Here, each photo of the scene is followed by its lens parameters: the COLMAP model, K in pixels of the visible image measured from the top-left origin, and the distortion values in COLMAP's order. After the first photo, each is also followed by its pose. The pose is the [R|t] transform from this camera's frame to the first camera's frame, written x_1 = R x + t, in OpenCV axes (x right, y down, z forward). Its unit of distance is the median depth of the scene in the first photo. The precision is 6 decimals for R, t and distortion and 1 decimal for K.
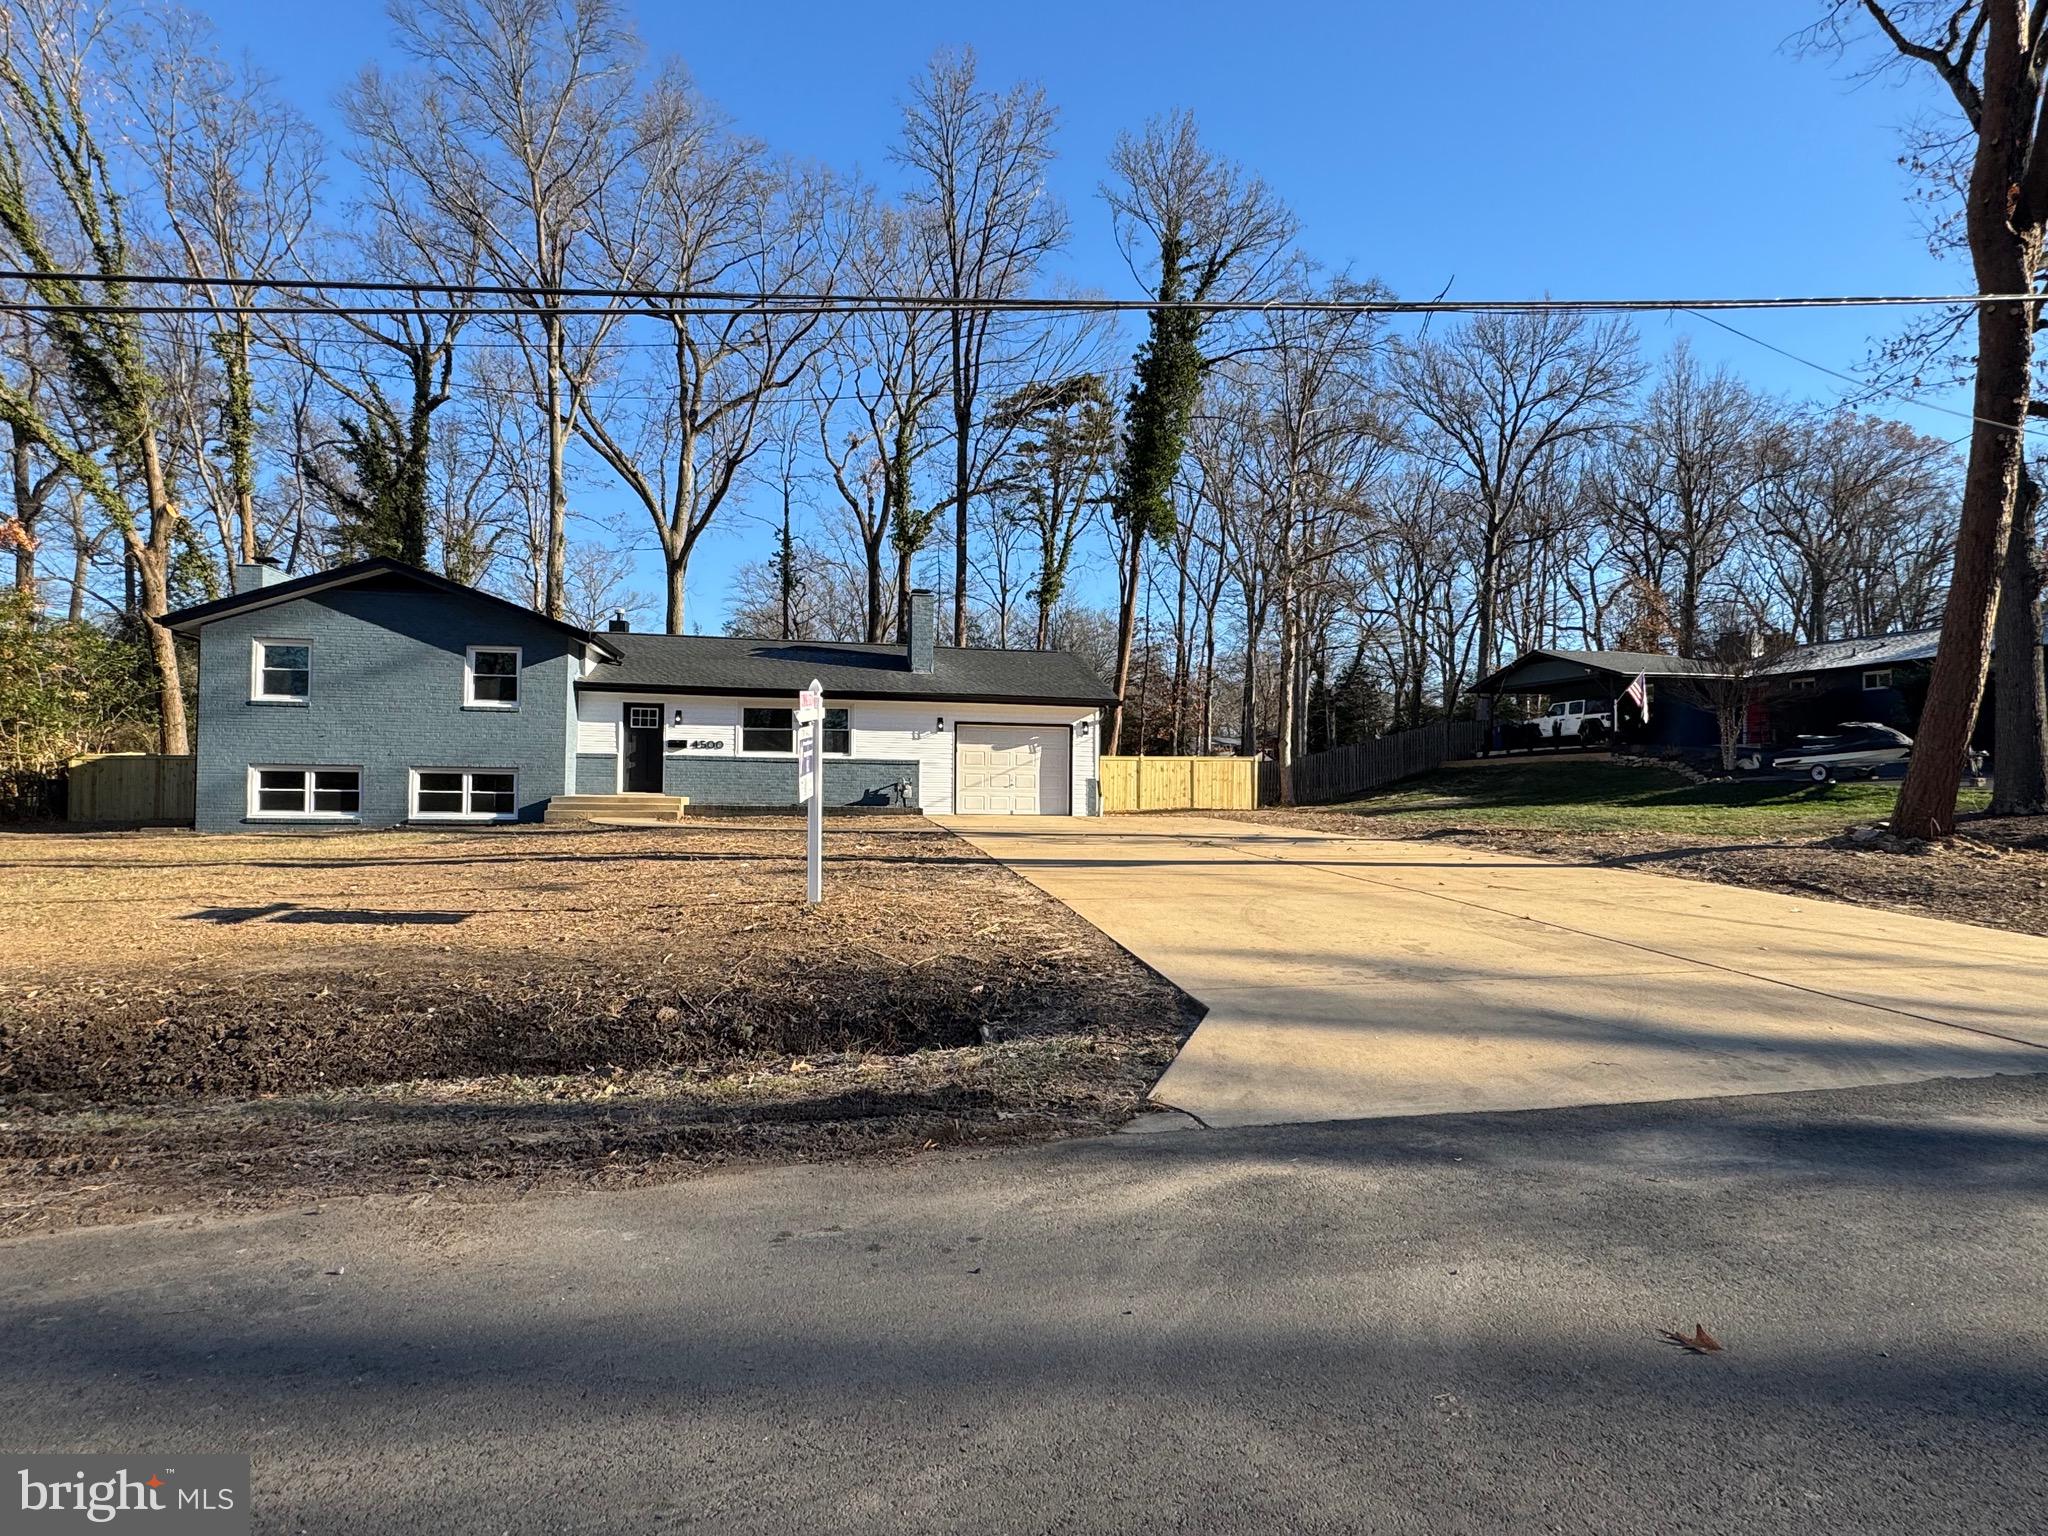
lens RADIAL K [[1067.4, 0, 1023.4], [0, 1067.4, 776.7], [0, 0, 1]] dist [0.002487, 0.000197]
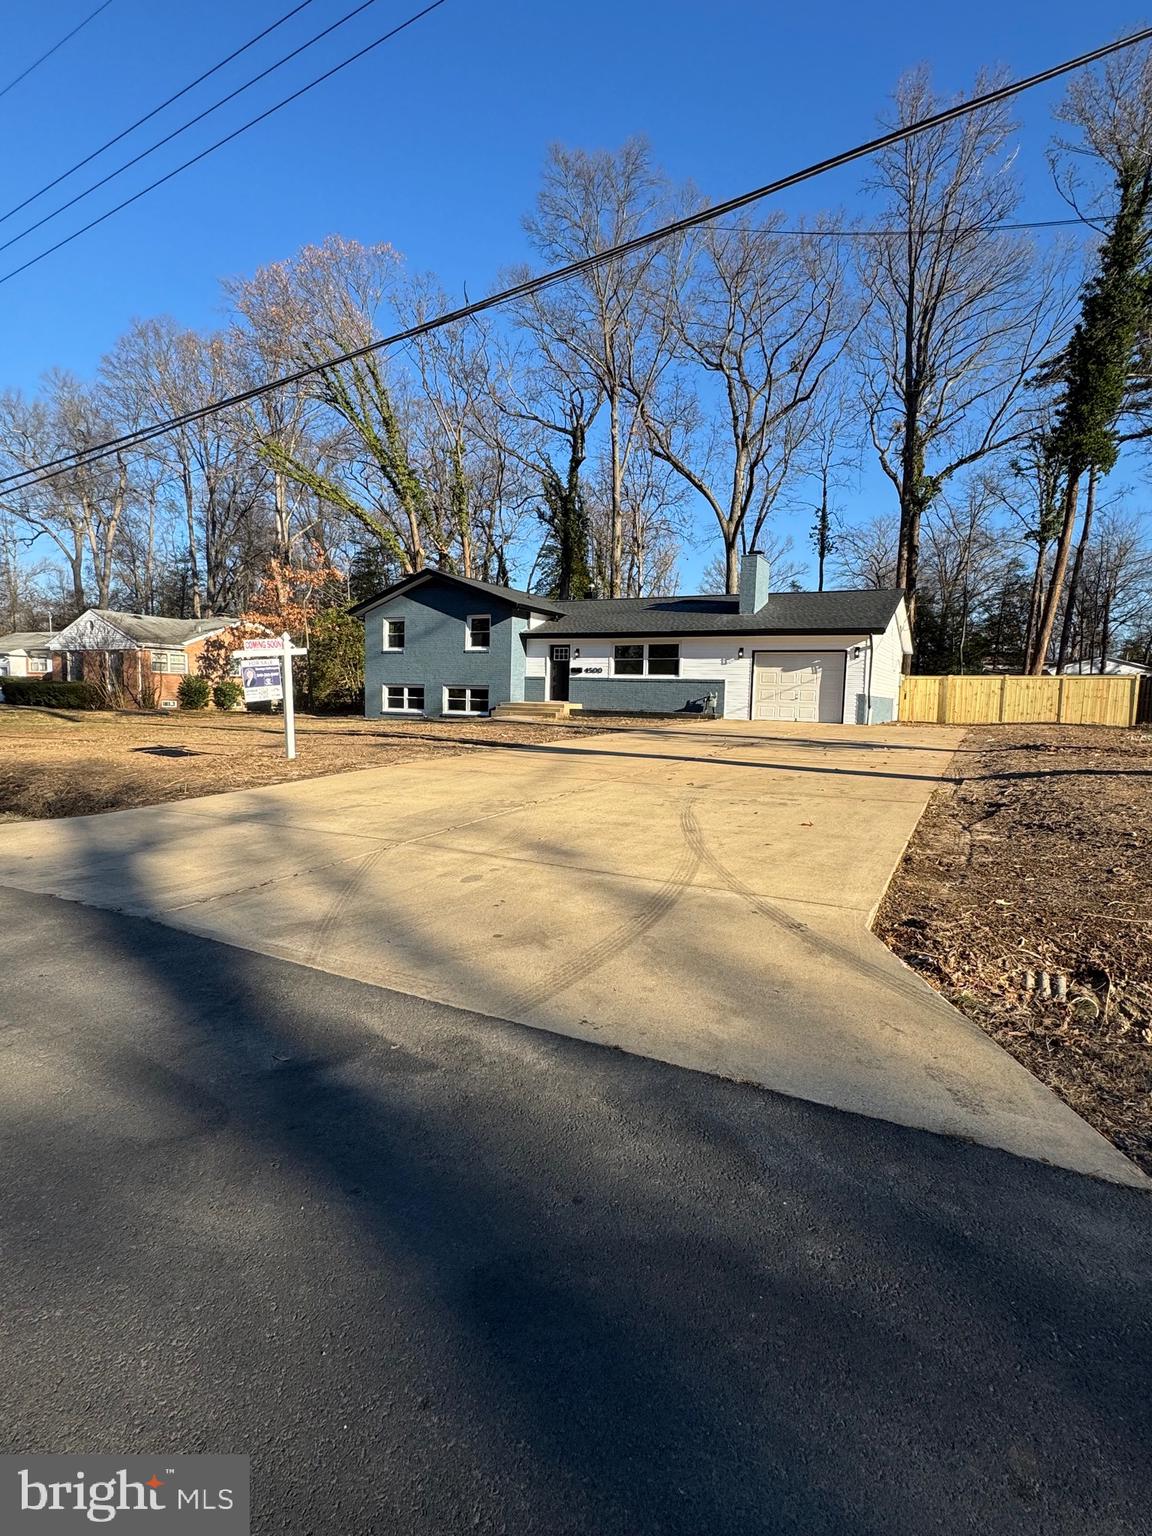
lens RADIAL K [[764.6, 0, 574.8], [0, 764.6, 764.5], [0, 0, 1]] dist [0.001164, 0.000067]
pose [[0.779793, 0.061756, -0.622985, 0.380687], [-0.006009, 0.995815, 0.091192, 0.004877], [0.626009, -0.067367, 0.776900, 0.110414]]
